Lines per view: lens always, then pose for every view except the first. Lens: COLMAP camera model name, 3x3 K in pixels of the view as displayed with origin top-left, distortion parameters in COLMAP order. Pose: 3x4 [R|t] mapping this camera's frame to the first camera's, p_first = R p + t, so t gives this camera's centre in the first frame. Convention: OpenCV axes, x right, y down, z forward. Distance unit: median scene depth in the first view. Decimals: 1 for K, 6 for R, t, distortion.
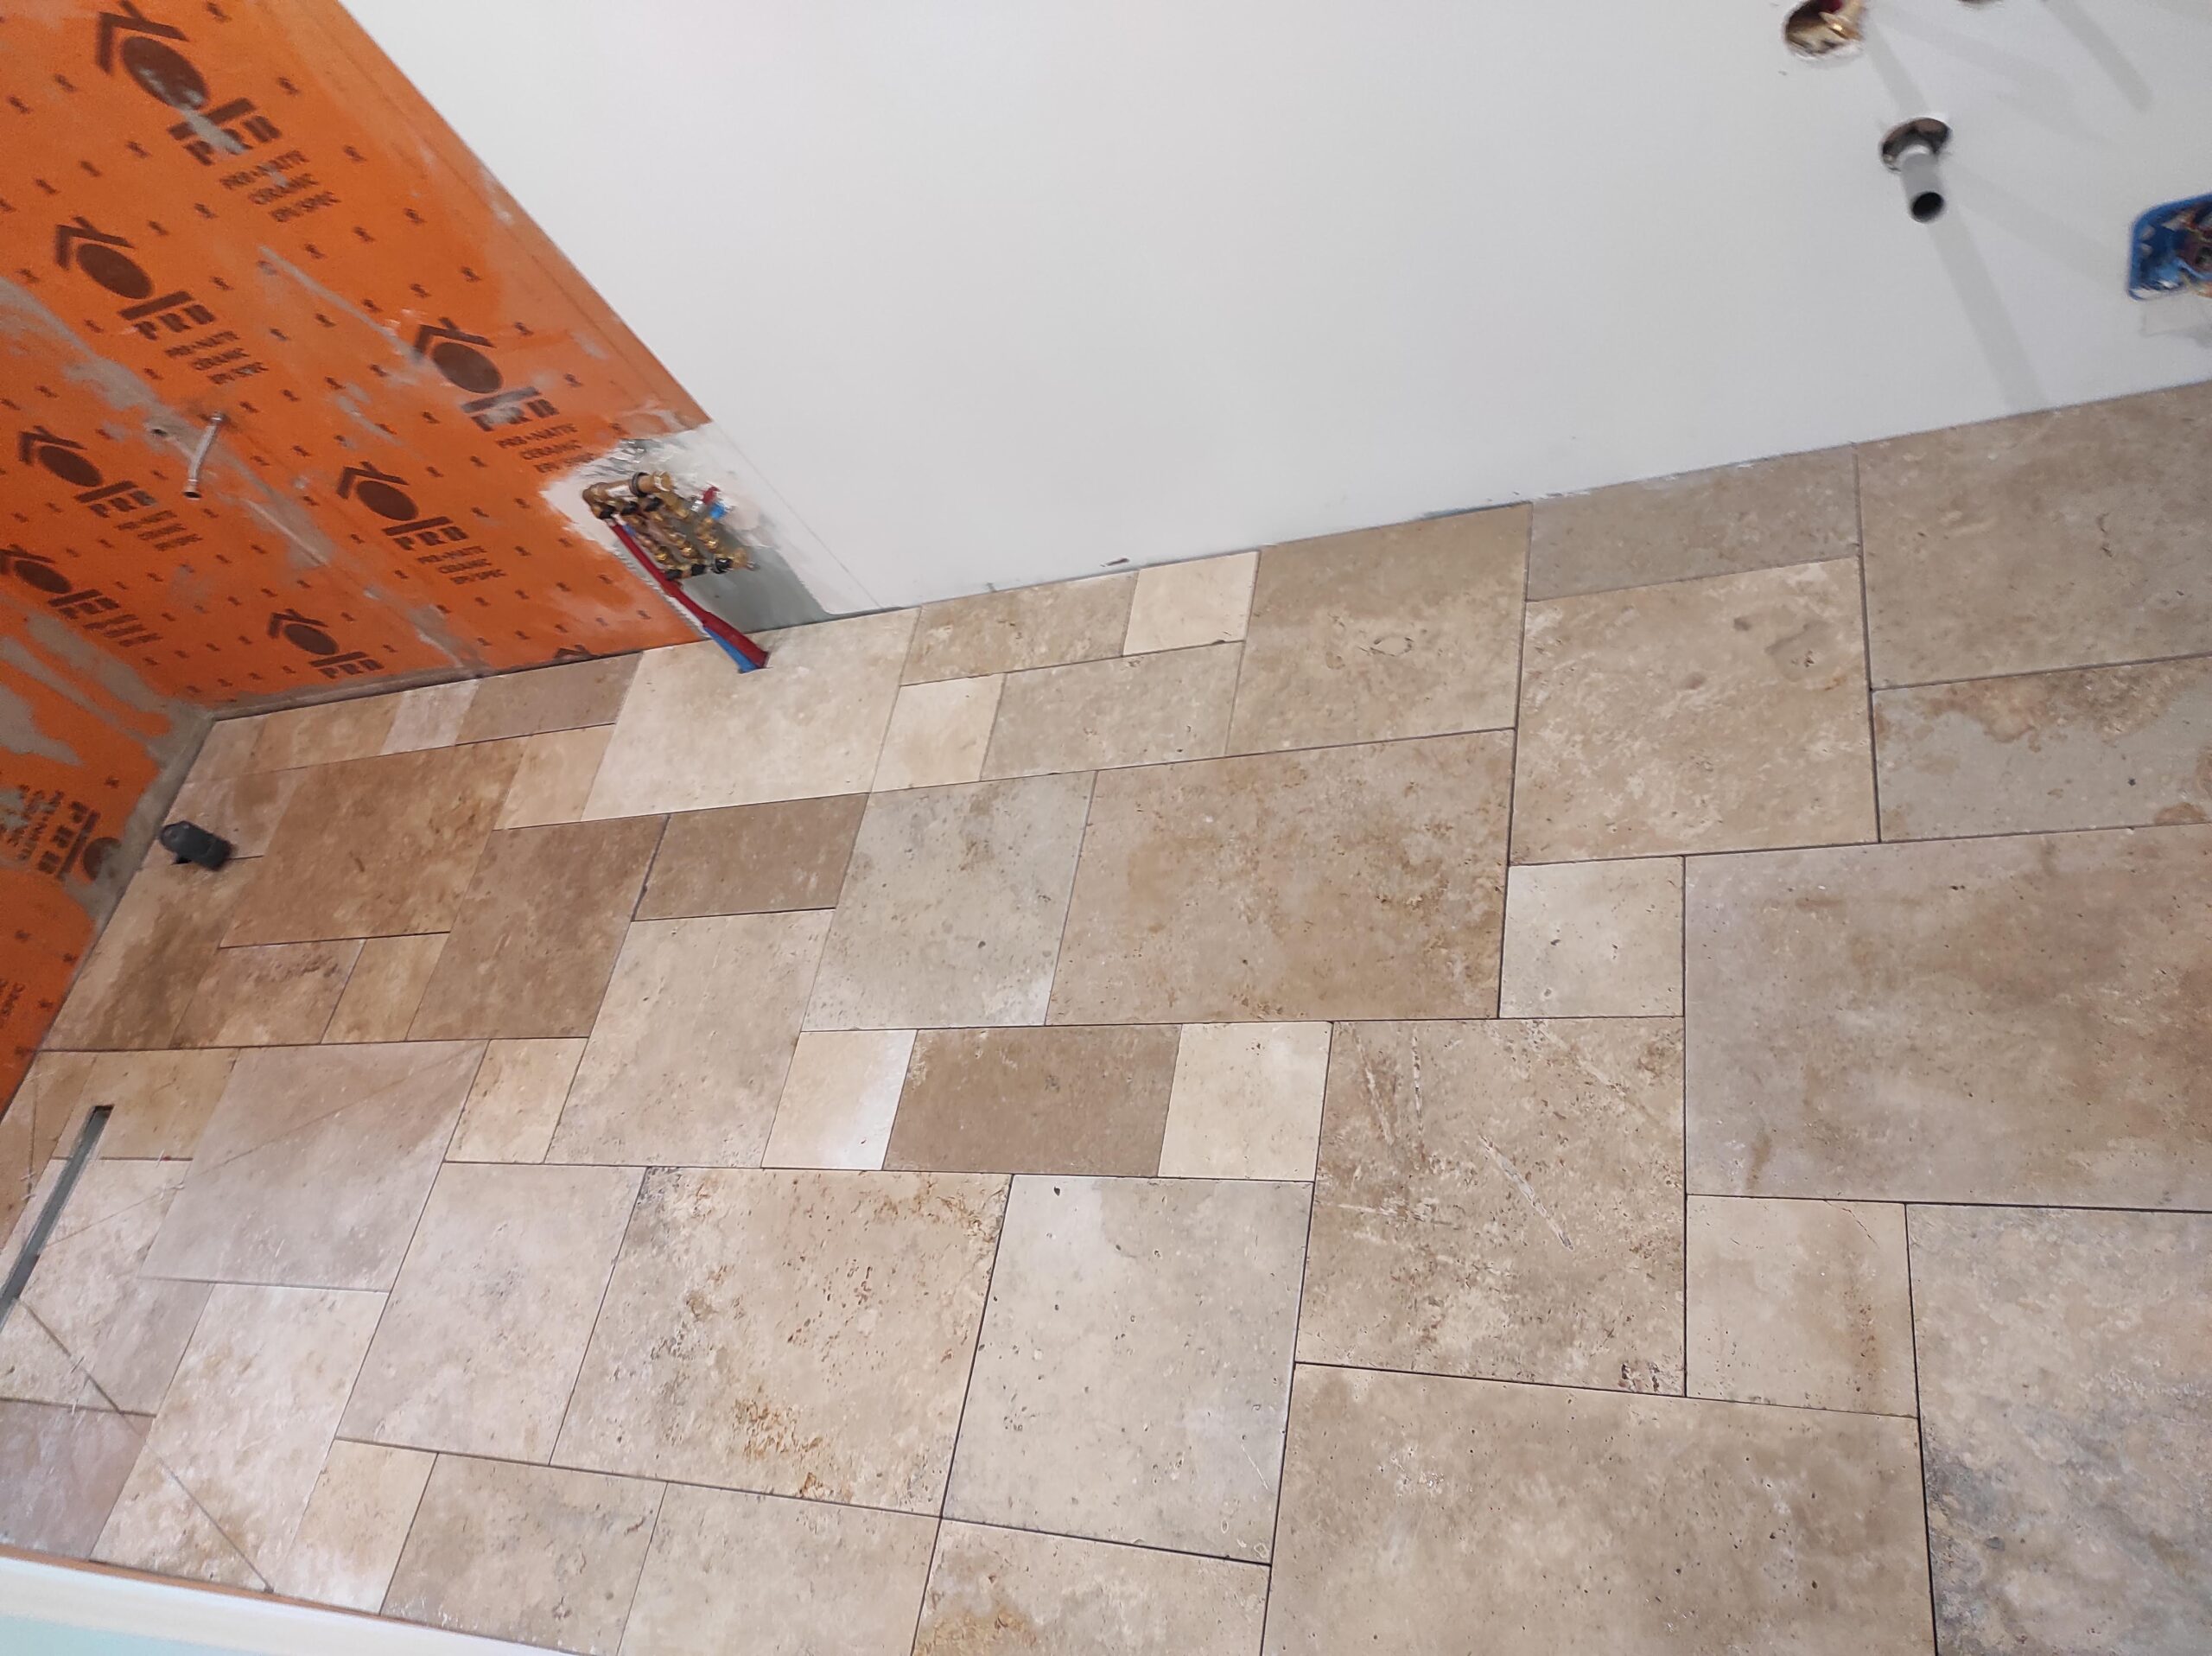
lens RADIAL K [[1609.2, 0, 1086.4], [0, 1609.2, 829.5], [0, 0, 1]] dist [0.049599, -0.033809]
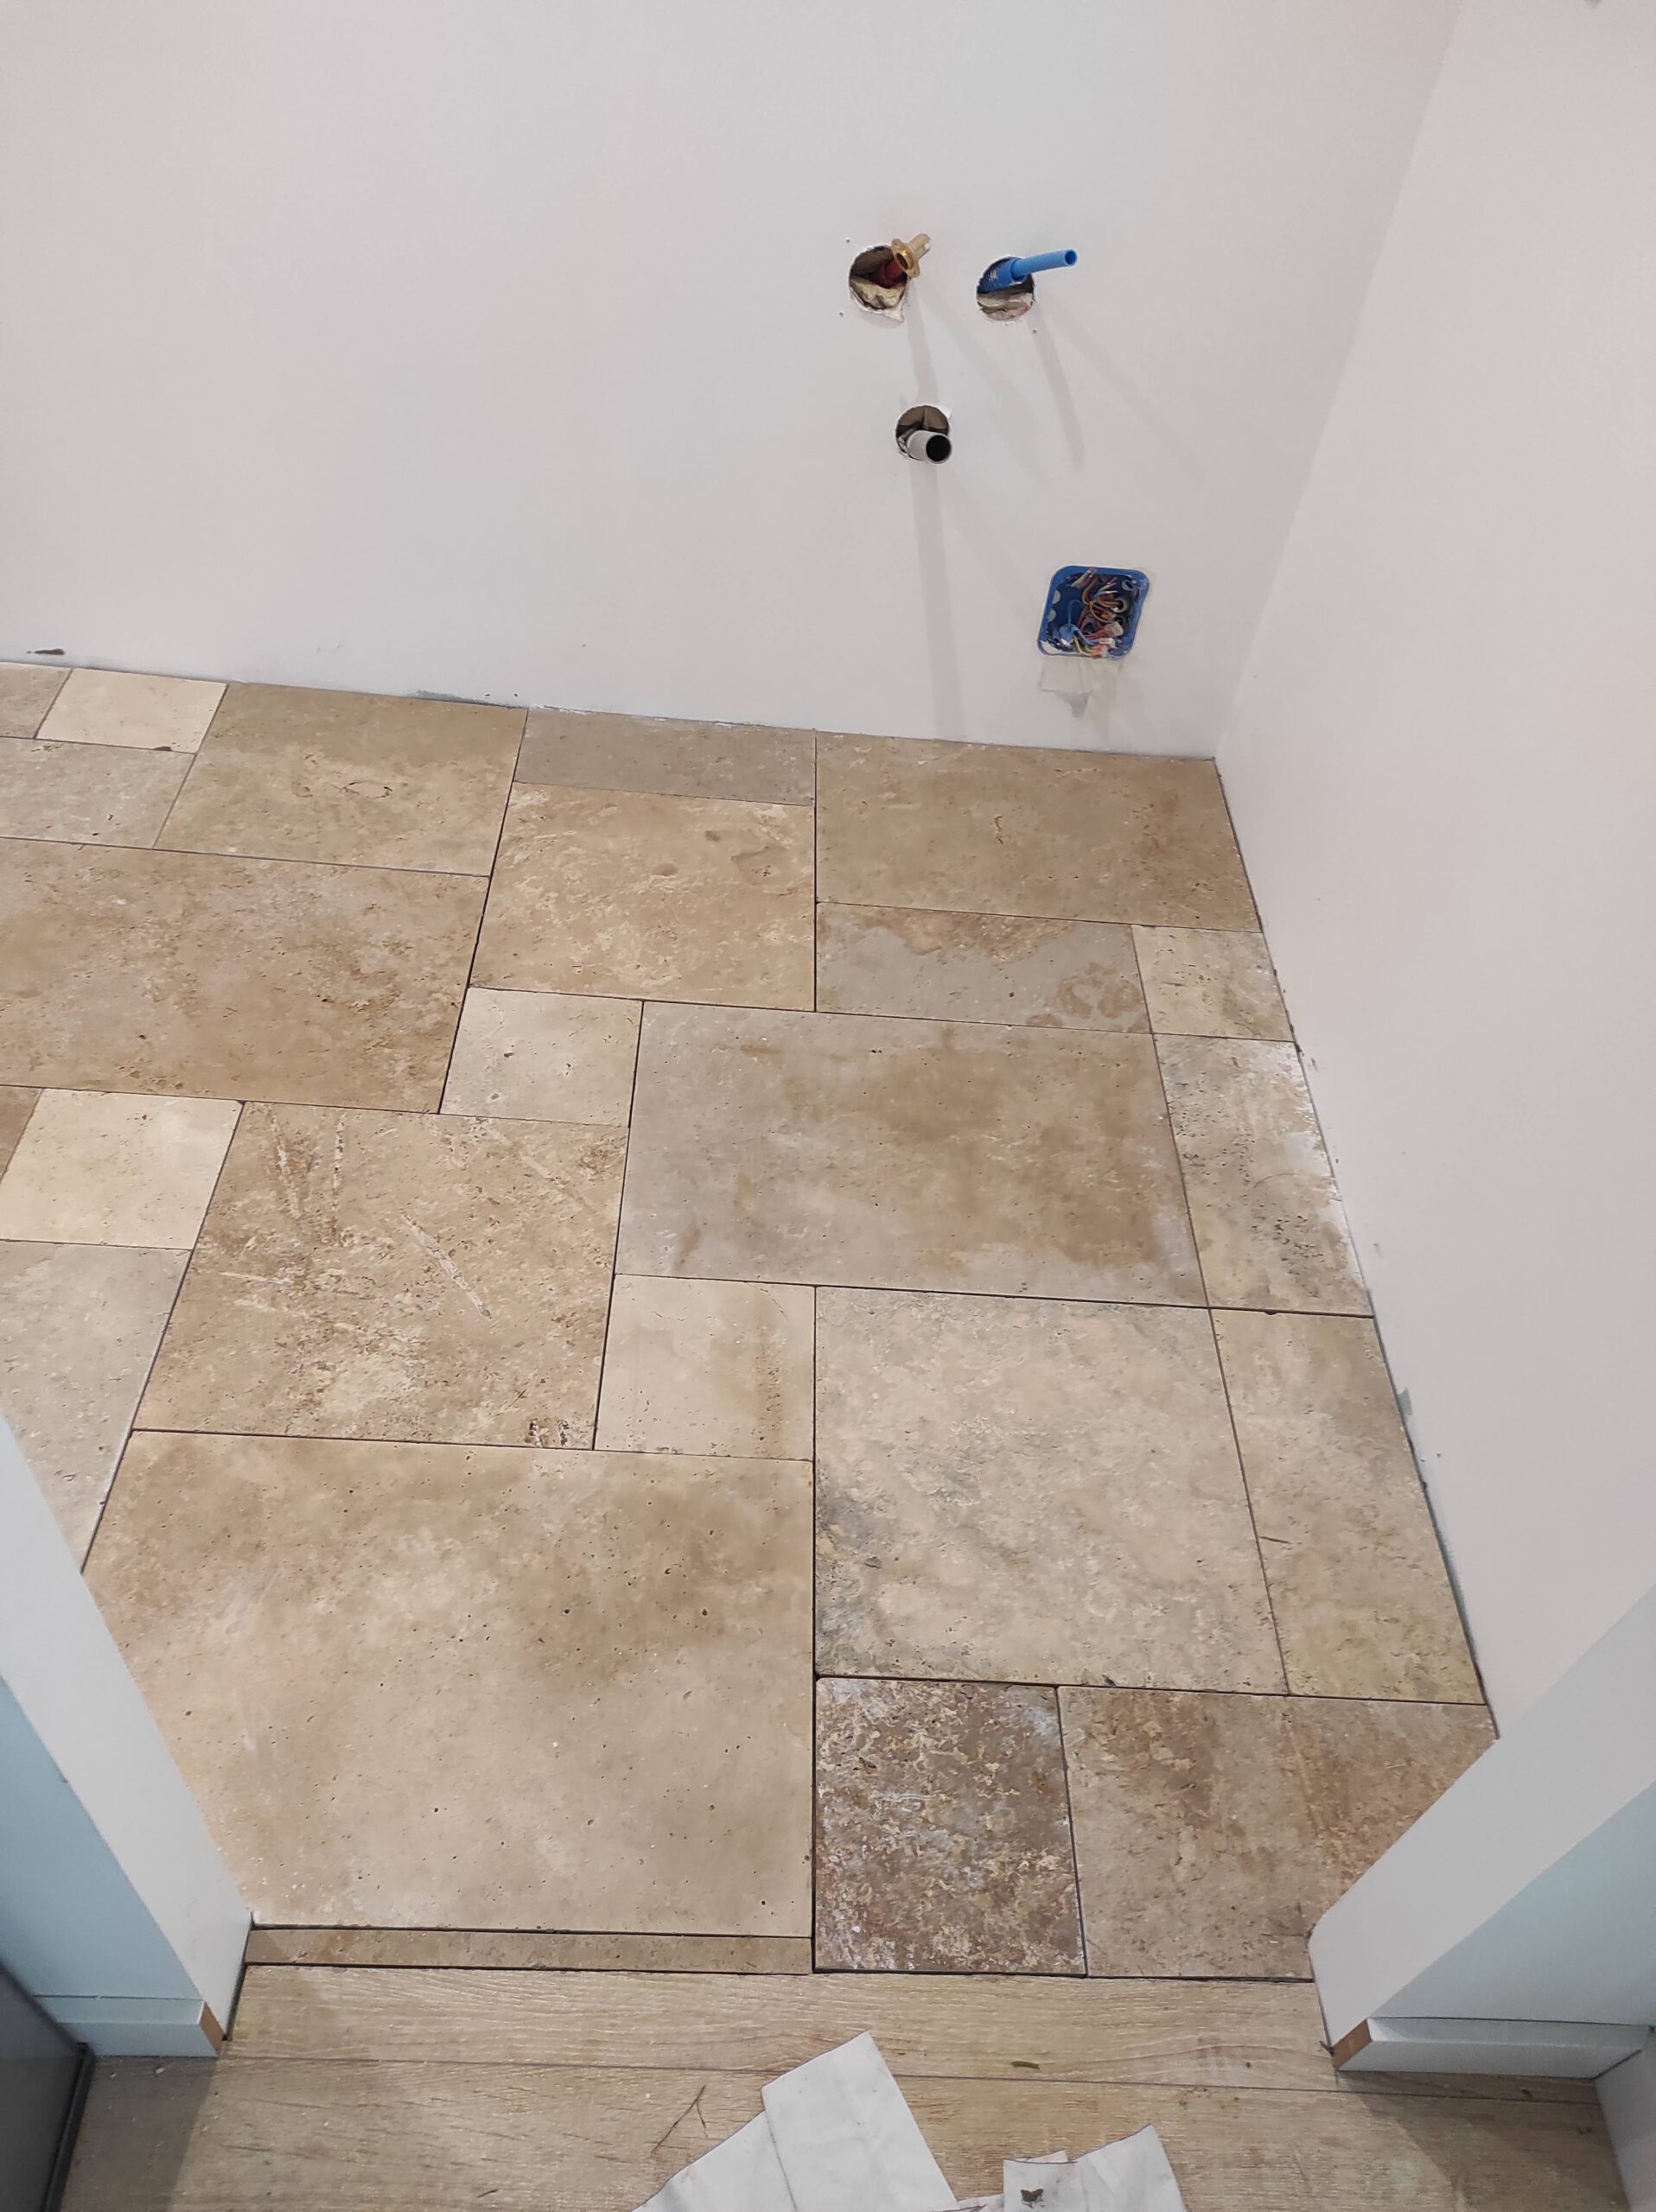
lens RADIAL K [[1609.2, 0, 828.6], [0, 1609.2, 1113.7], [0, 0, 1]] dist [0.049599, -0.033809]
pose [[0.834930, 0.222777, 0.503252, -0.023864], [-0.128785, 0.968109, -0.214893, 0.303748], [-0.535076, 0.114609, 0.836994, 0.117200]]
